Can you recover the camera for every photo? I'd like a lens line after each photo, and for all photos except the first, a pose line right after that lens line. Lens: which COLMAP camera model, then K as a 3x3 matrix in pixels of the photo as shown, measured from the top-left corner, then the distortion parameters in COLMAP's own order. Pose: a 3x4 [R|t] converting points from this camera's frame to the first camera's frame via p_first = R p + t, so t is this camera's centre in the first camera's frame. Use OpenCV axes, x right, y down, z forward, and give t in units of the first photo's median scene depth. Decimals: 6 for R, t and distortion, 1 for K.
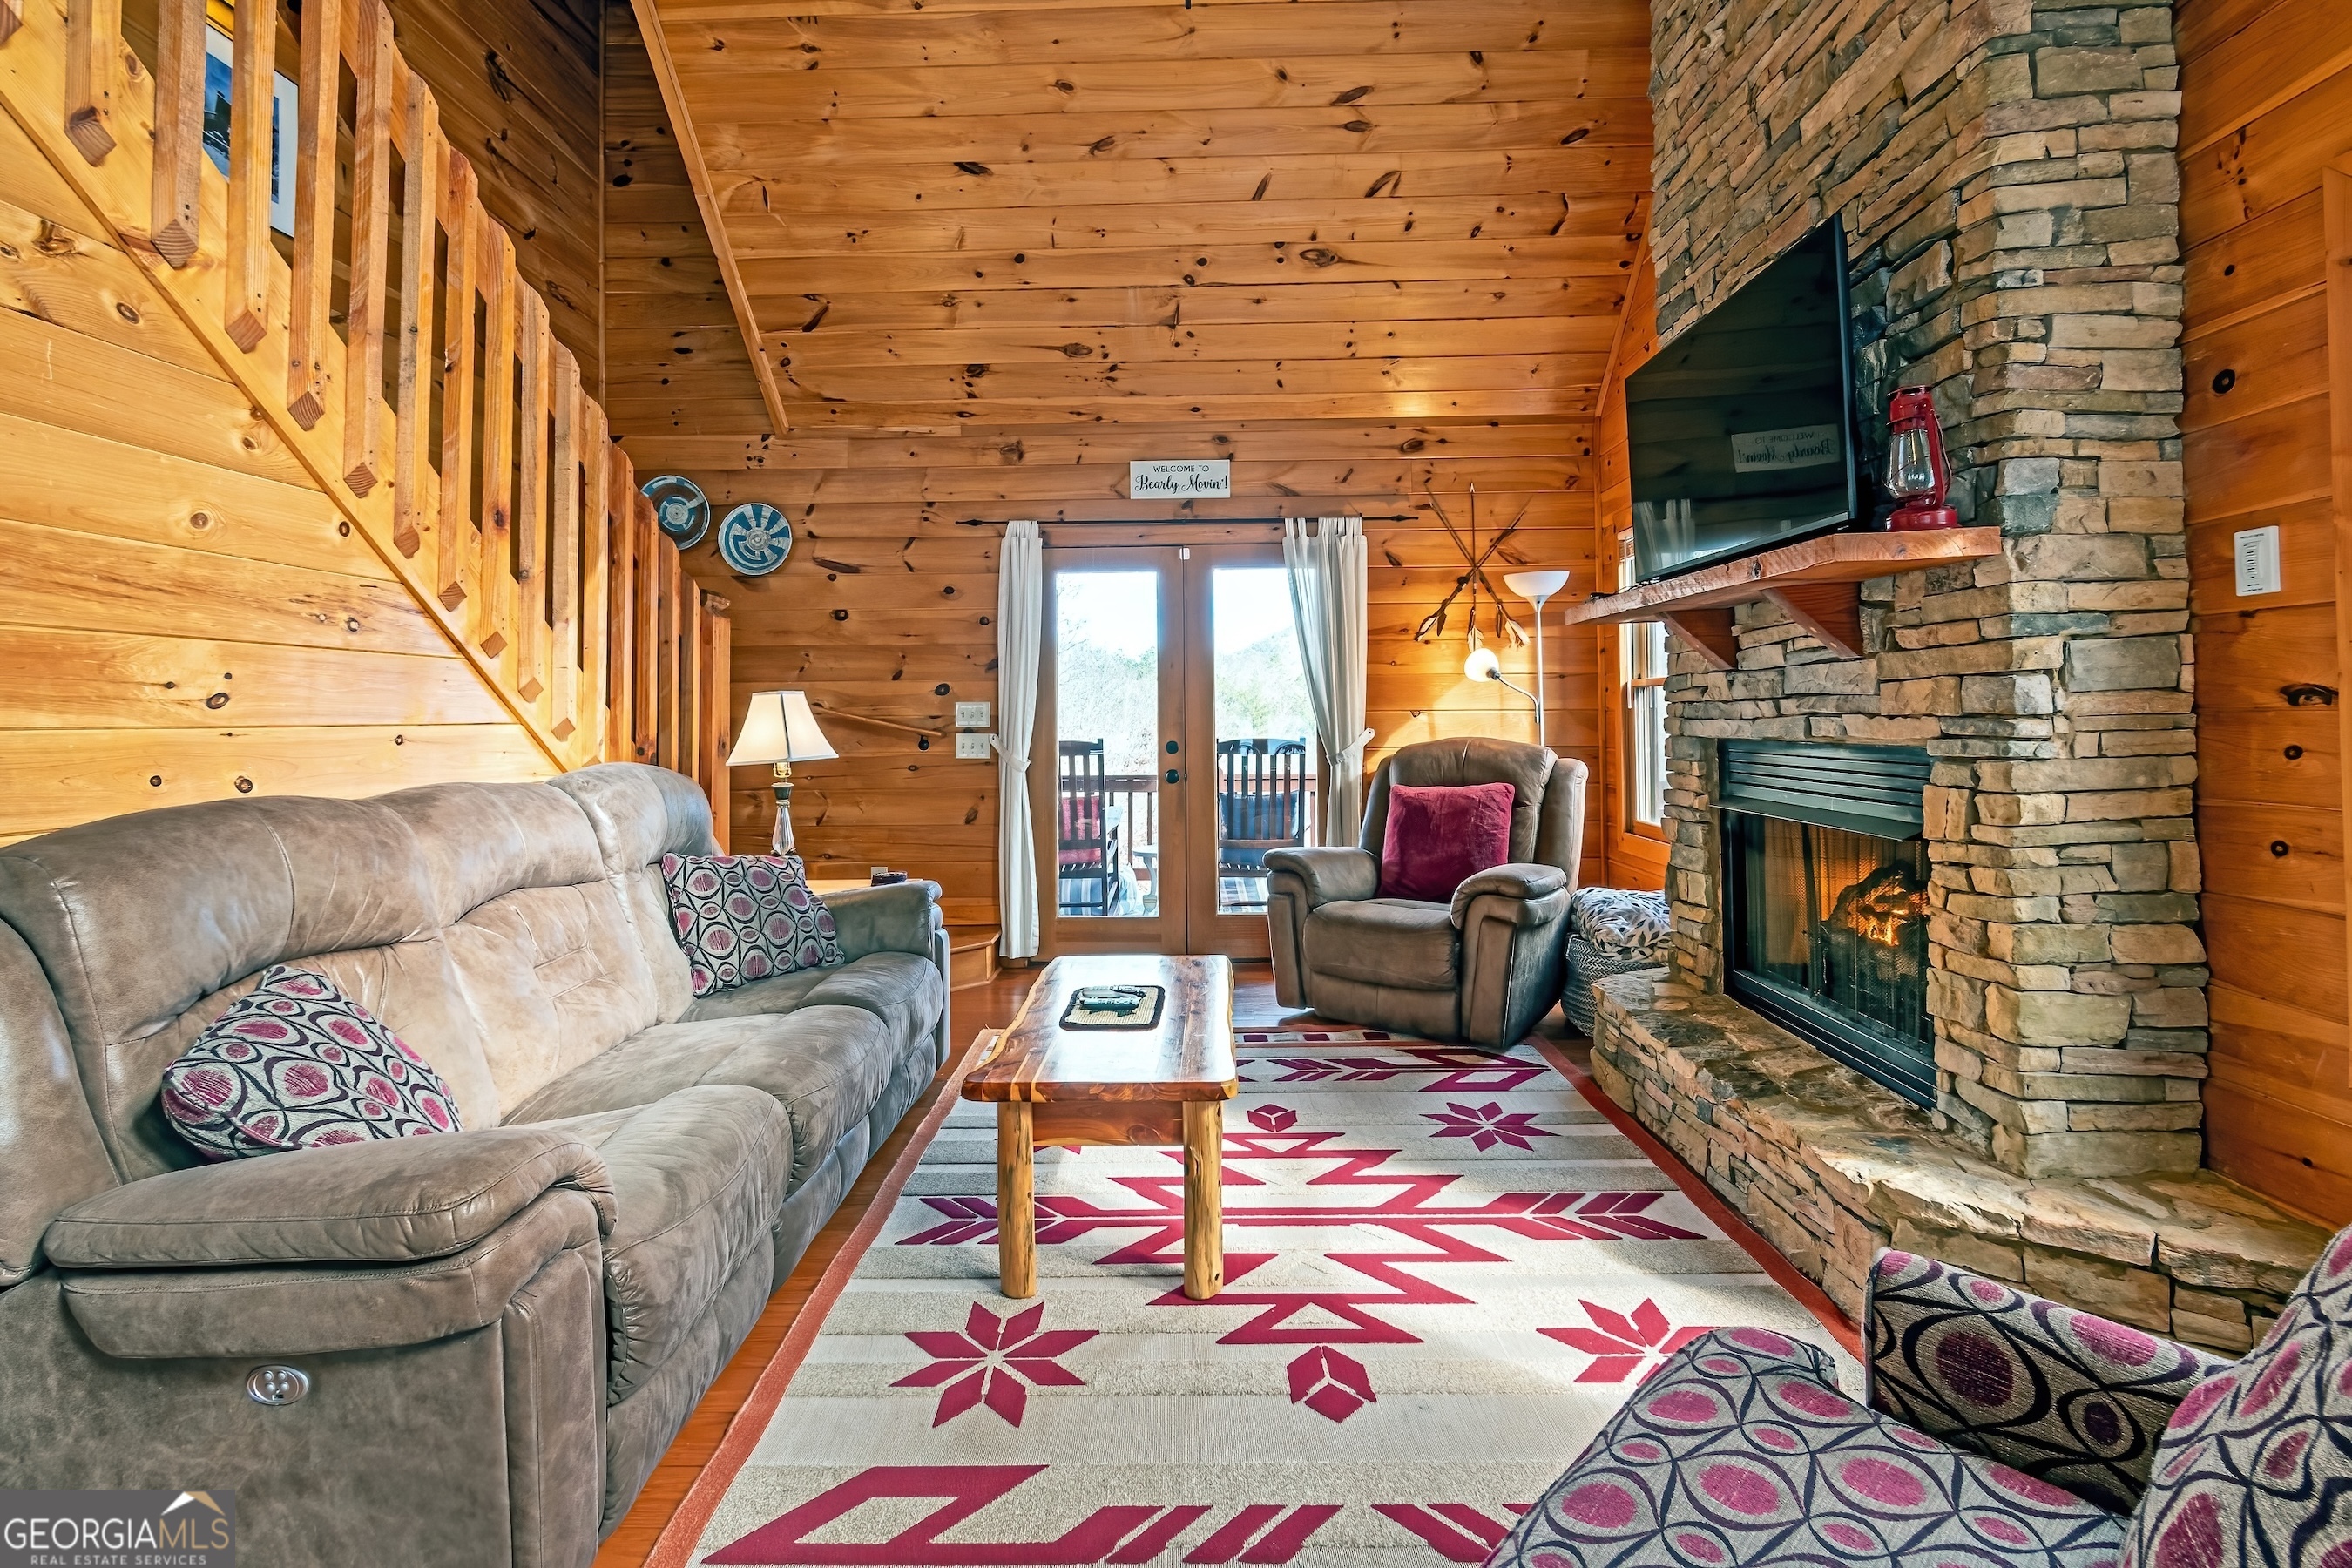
lens RADIAL K [[1051.6, 0, 1178.0], [0, 1051.6, 694.8], [0, 0, 1]] dist [0.001373, -0.000087]
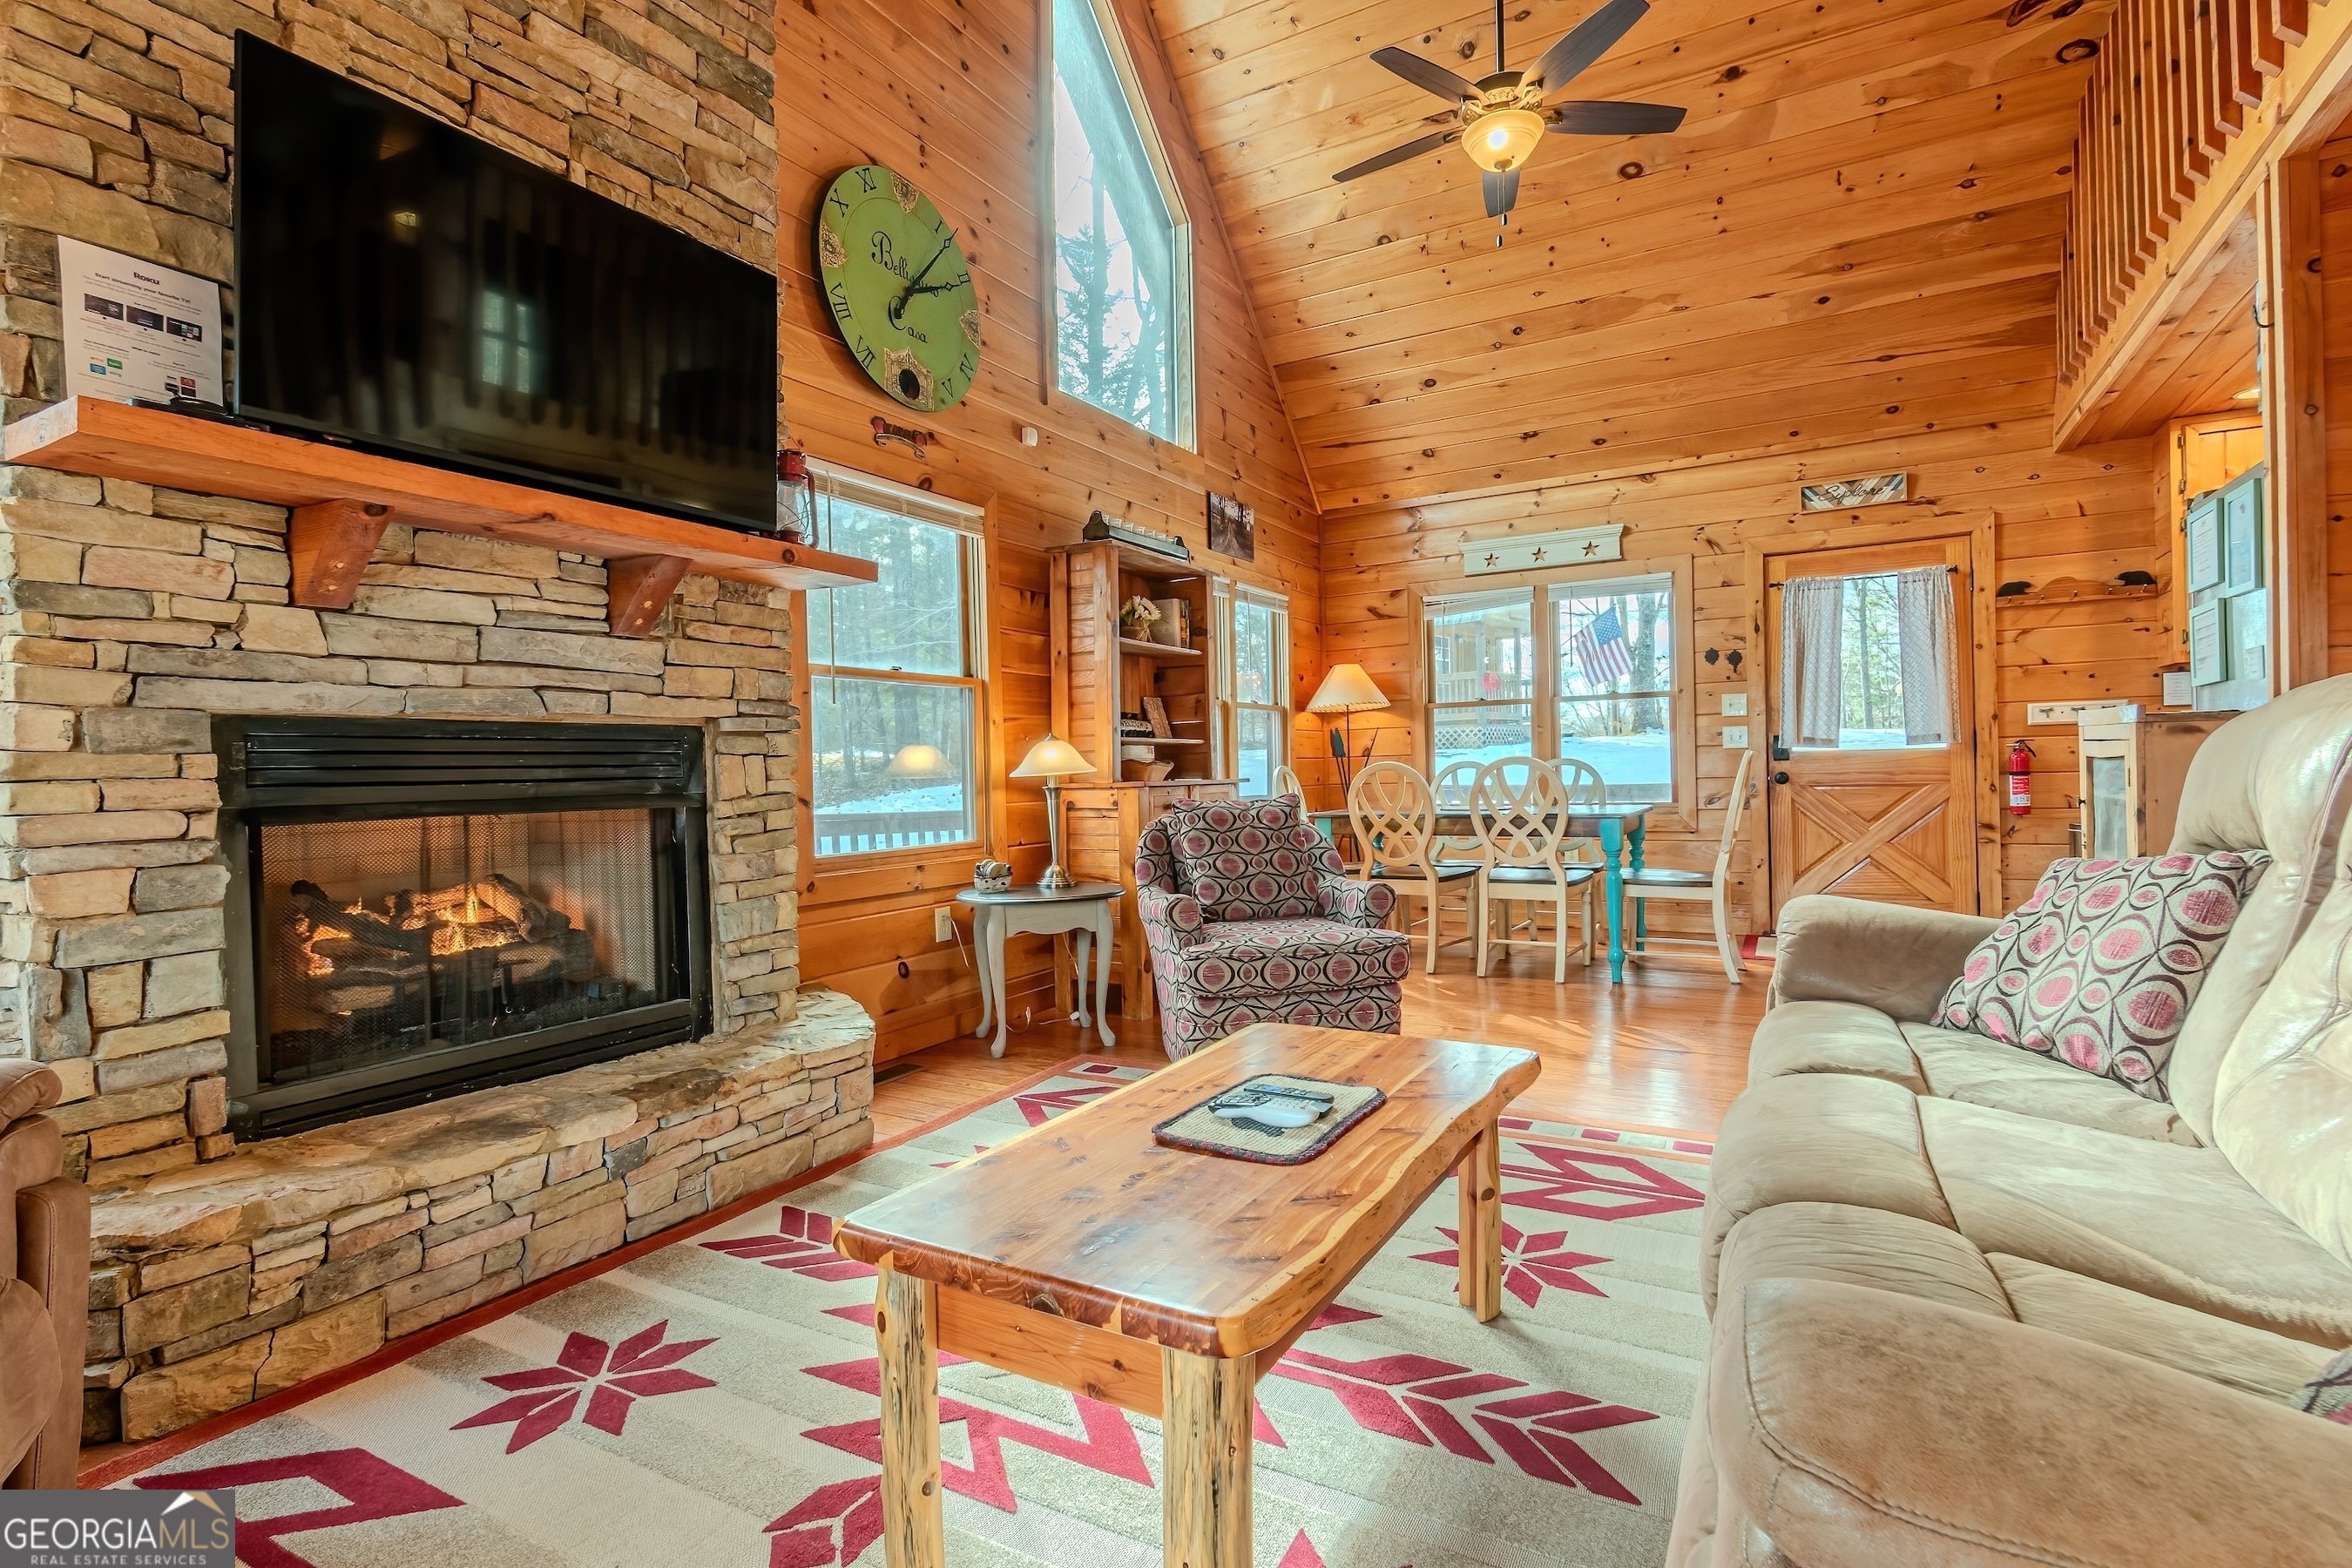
lens RADIAL K [[1110.6, 0, 1200.7], [0, 1110.6, 778.3], [0, 0, 1]] dist [0.007059, -0.005664]
pose [[-0.885167, 0.029262, 0.464352, -0.226929], [0.024622, 0.999568, -0.016055, 0.088145], [-0.464621, -0.002778, -0.885505, 1.129763]]
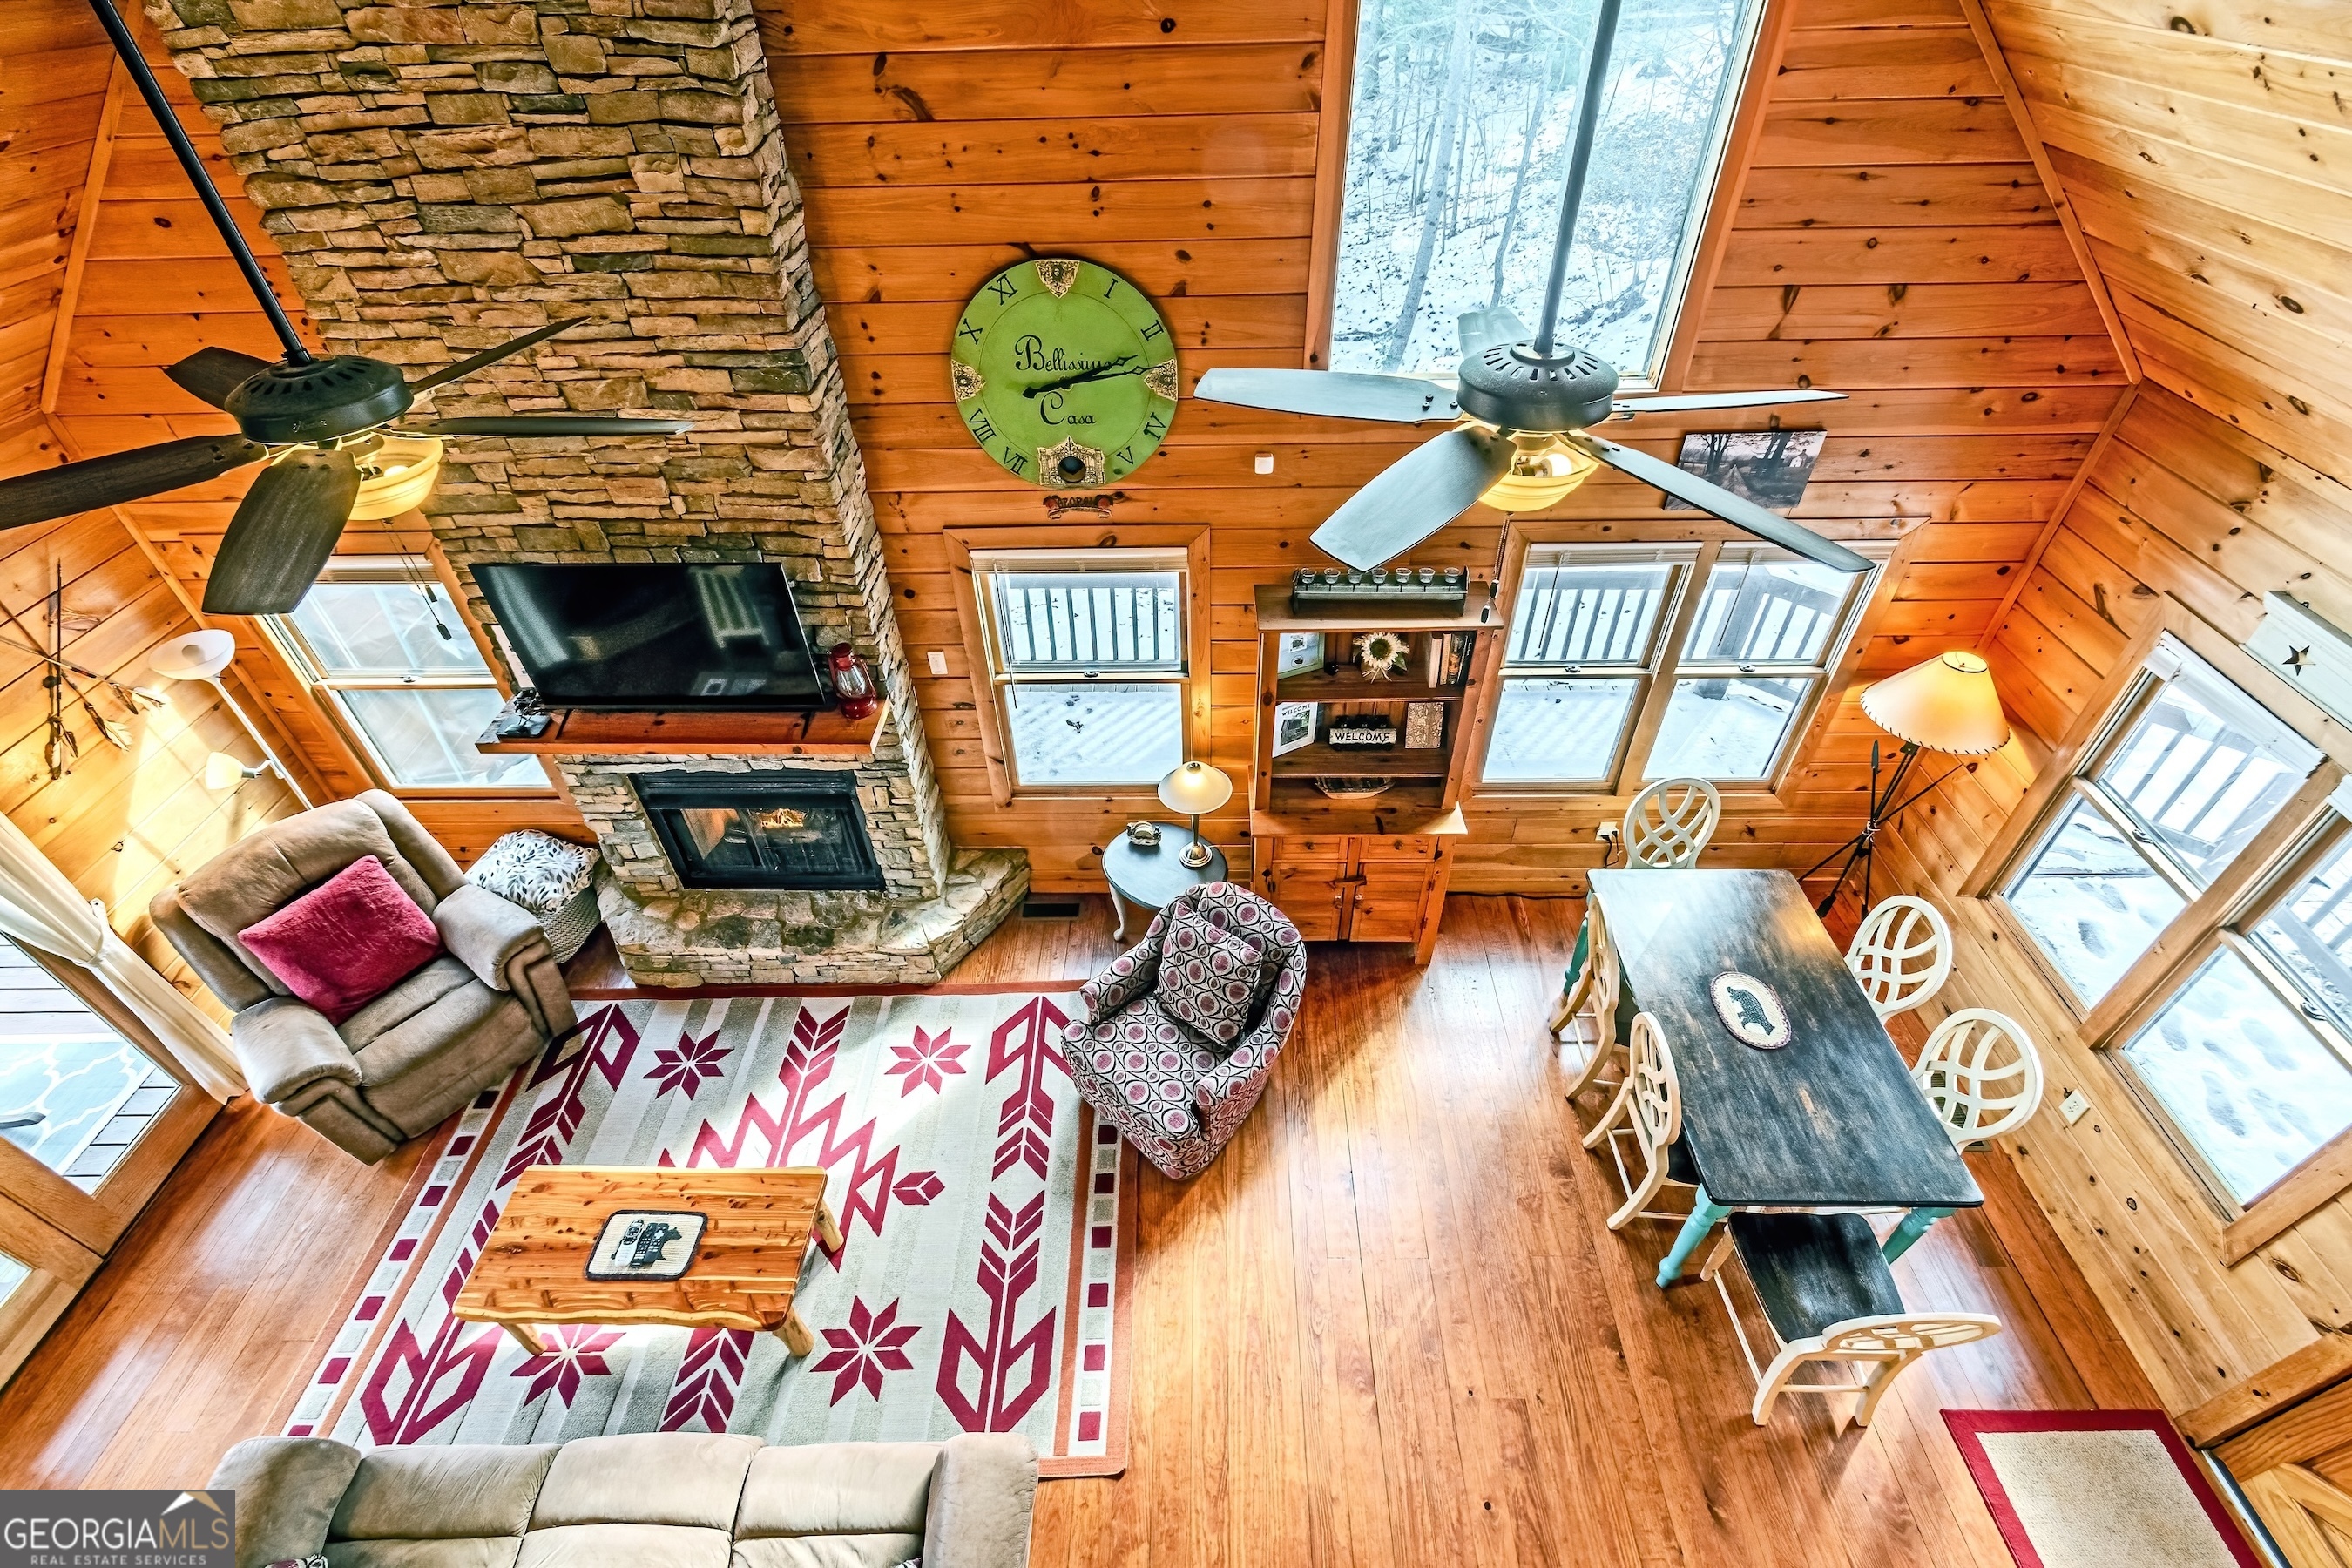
lens RADIAL K [[1051.6, 0, 1185.3], [0, 1051.6, 792.1], [0, 0, 1]] dist [0.001373, -0.000087]
pose [[-0.014515, -0.656635, 0.754069, -0.519988], [-0.002427, 0.754169, 0.656676, -0.760442], [-0.999892, 0.007702, -0.012540, 0.227787]]
